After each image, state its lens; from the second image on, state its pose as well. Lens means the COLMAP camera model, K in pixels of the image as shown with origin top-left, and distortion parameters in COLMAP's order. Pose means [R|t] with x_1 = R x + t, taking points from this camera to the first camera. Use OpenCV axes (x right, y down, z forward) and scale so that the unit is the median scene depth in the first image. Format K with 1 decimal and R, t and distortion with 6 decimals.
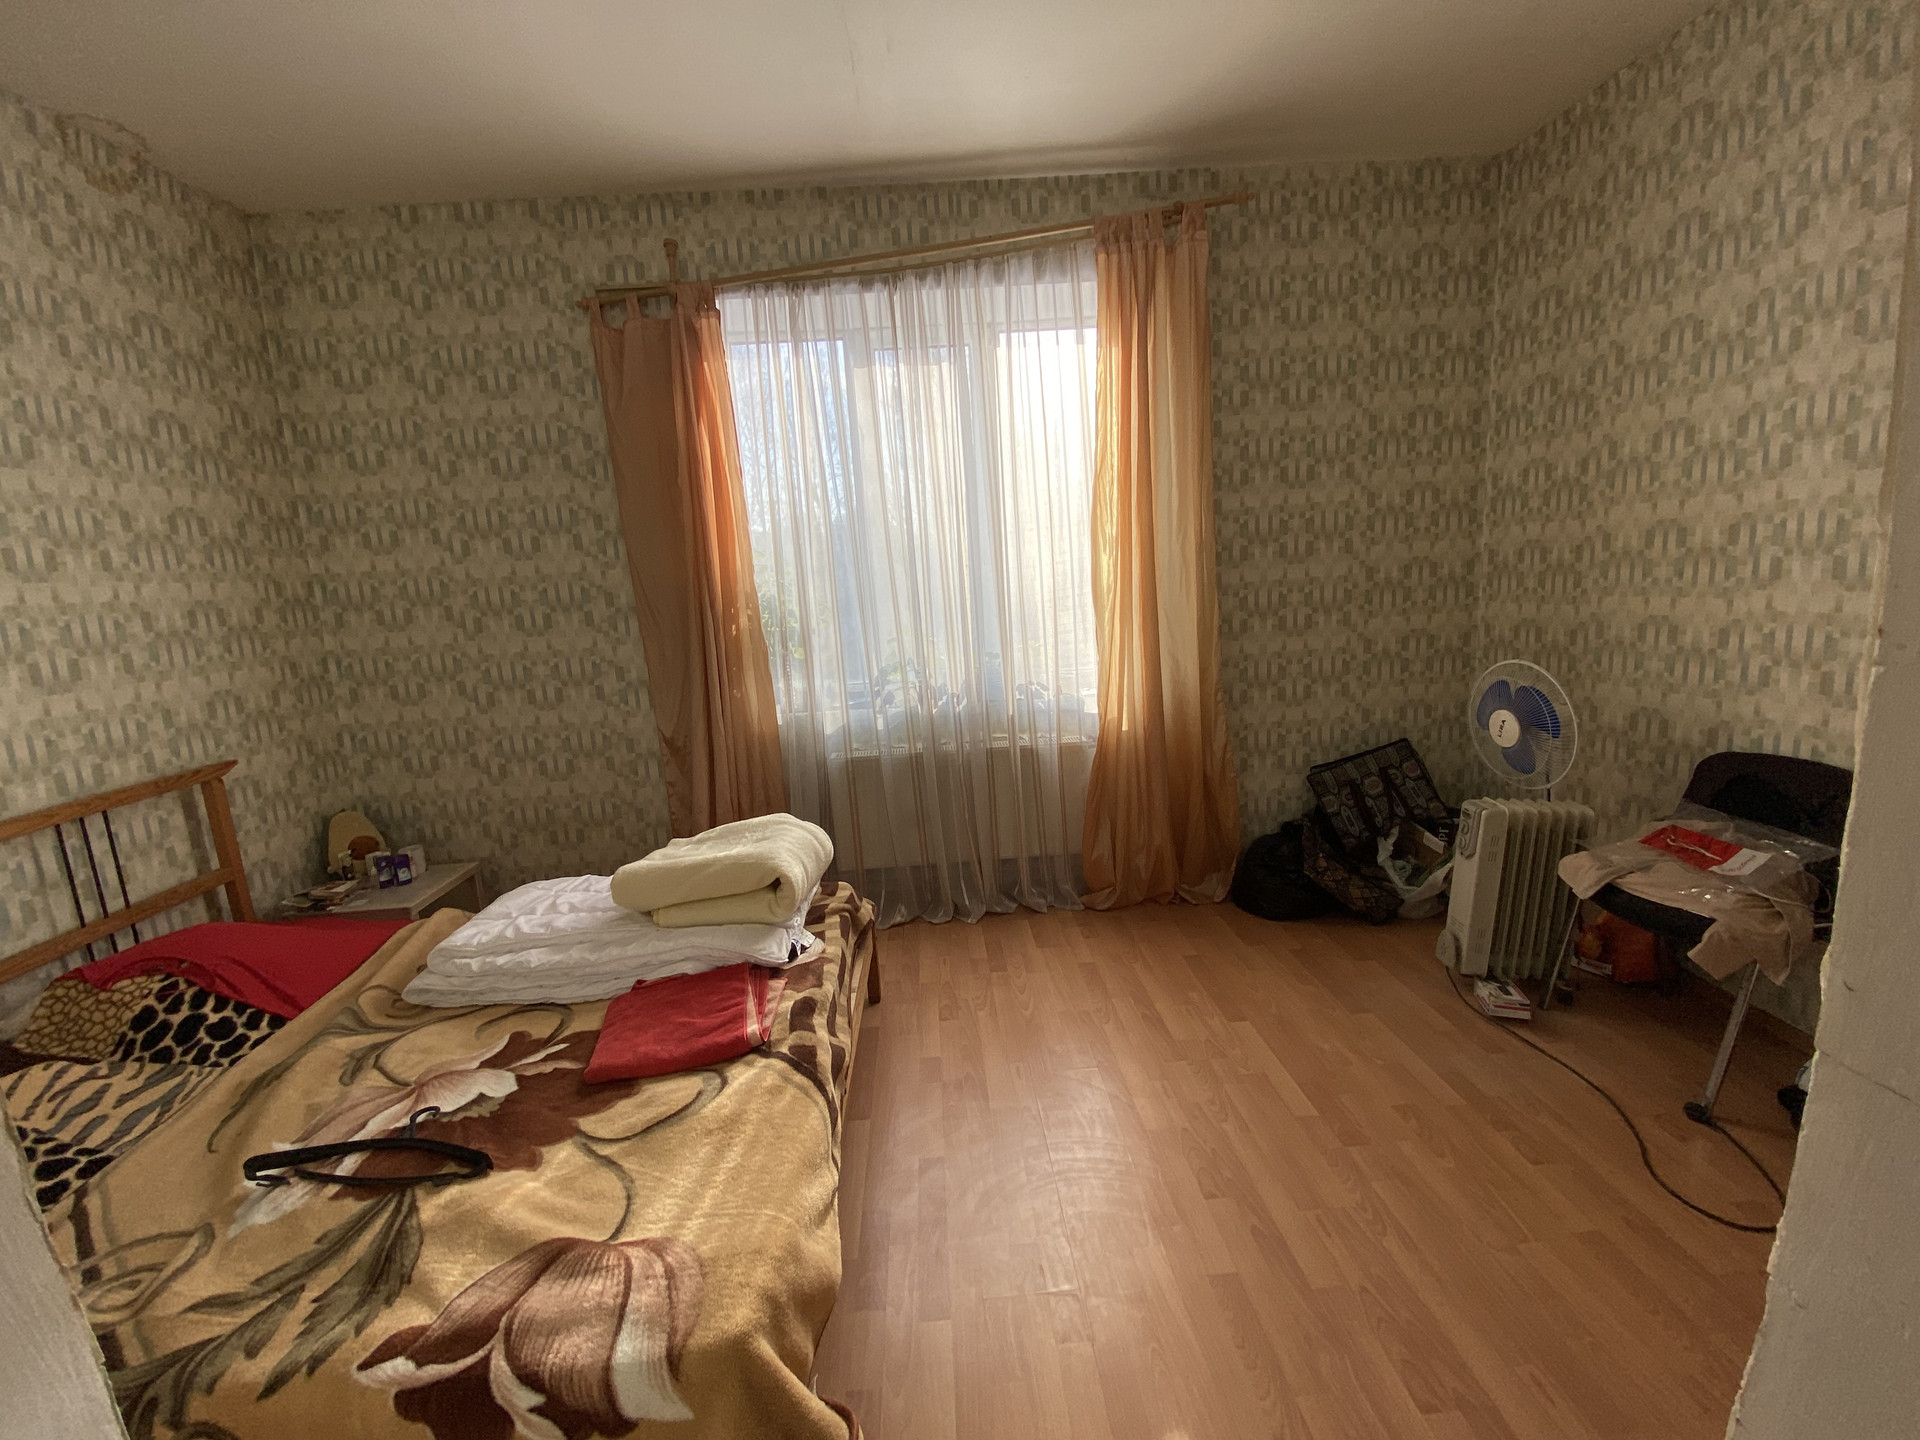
lens RADIAL K [[774.5, 0, 954.7], [0, 774.5, 729.0], [0, 0, 1]] dist [0.036328, -0.029220]
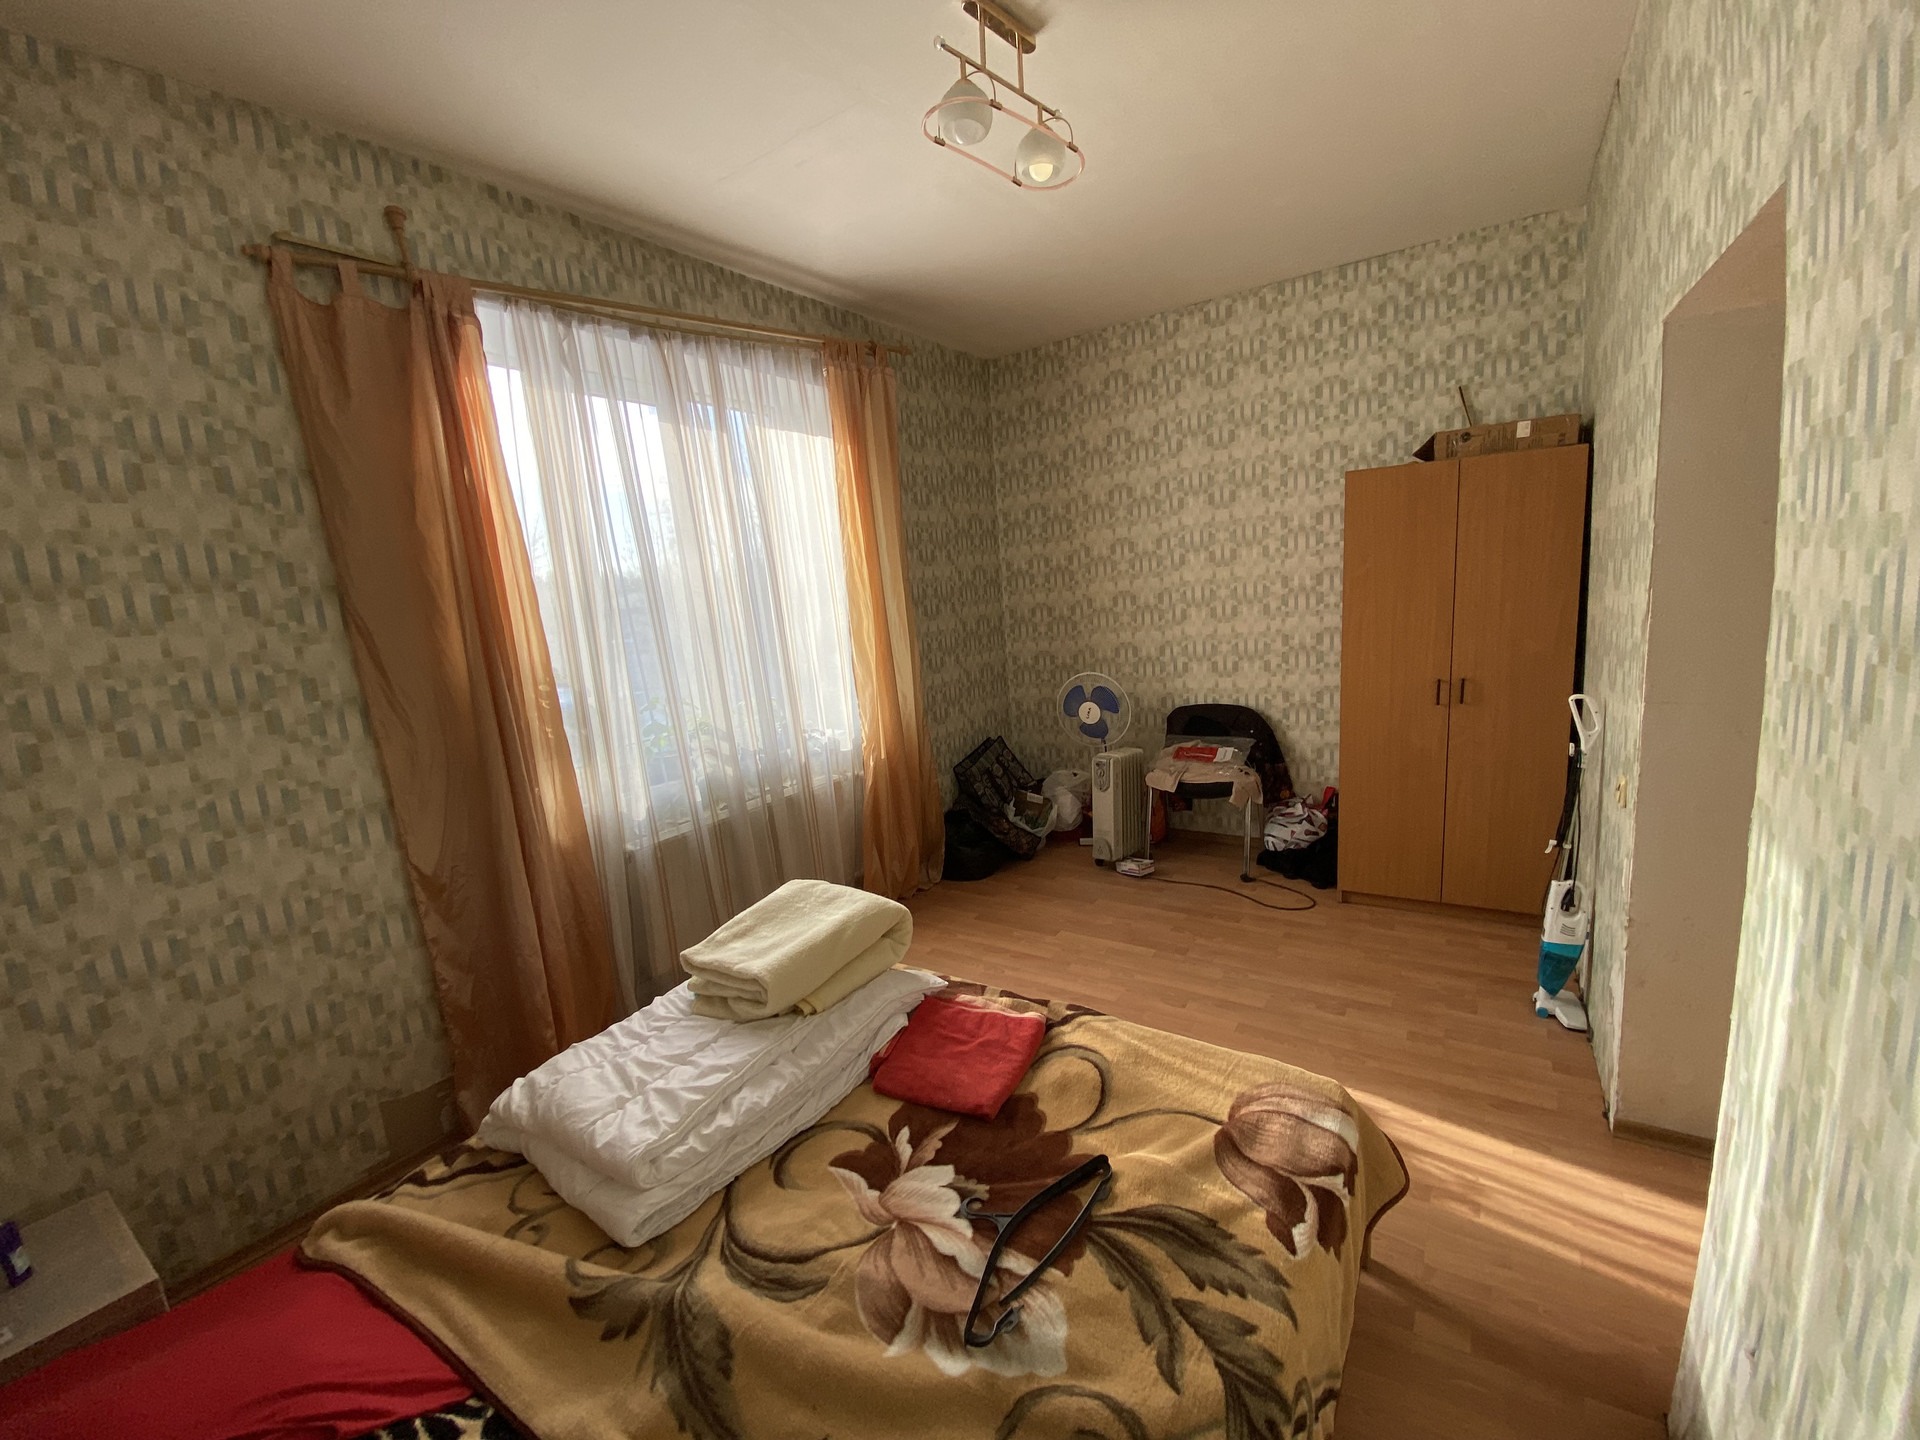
lens RADIAL K [[776.6, 0, 954.8], [0, 776.6, 735.7], [0, 0, 1]] dist [0.016023, -0.017821]
pose [[0.595580, -0.136296, 0.791649, -0.788793], [0.190571, 0.981340, 0.025582, -0.050555], [-0.780364, 0.135629, 0.610440, 0.220189]]
